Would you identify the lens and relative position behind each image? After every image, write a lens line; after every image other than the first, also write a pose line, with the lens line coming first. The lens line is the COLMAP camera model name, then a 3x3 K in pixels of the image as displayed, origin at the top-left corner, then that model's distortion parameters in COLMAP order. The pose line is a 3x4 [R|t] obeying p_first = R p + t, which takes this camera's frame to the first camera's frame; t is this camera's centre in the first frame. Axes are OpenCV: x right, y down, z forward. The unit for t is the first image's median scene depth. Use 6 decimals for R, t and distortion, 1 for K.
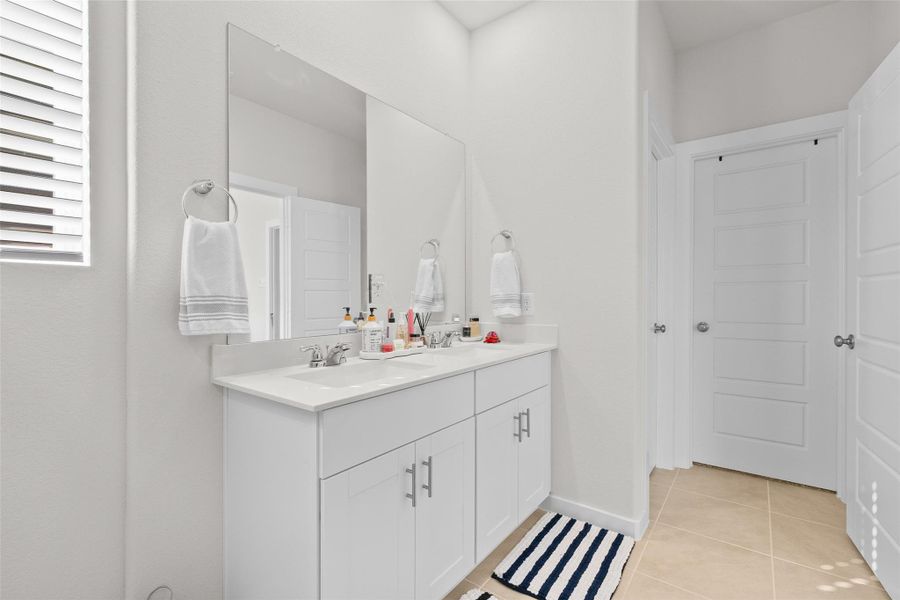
lens RADIAL K [[404.0, 0, 450.0], [0, 404.0, 300.0], [0, 0, 1]] dist [-0.000762, -0.000395]
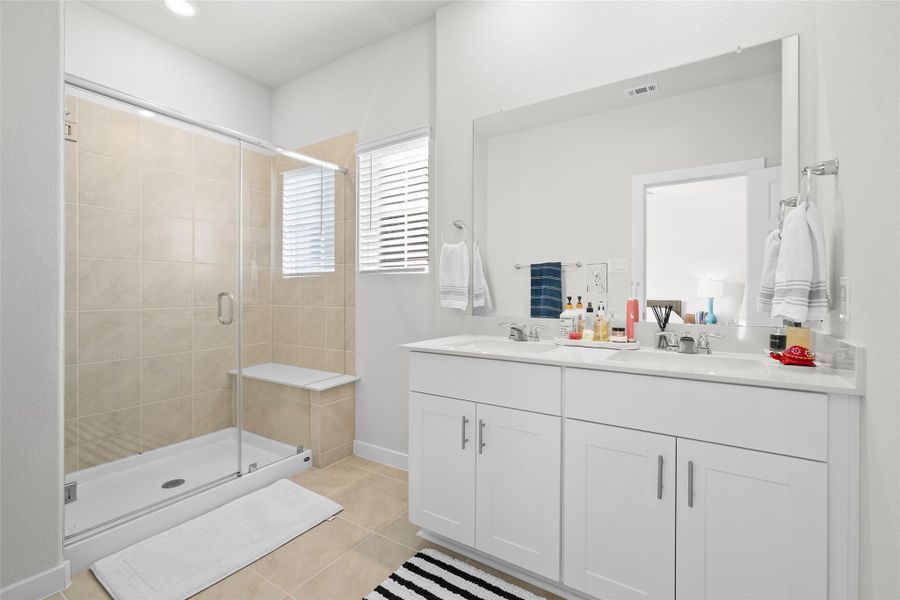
lens RADIAL K [[404.0, 0, 450.0], [0, 404.0, 300.0], [0, 0, 1]] dist [-0.000762, -0.000395]
pose [[0.046220, 0.018926, -0.998752, 0.842602], [-0.012910, 0.999748, 0.018348, 0.013304], [0.998848, 0.012045, 0.046453, 0.644672]]
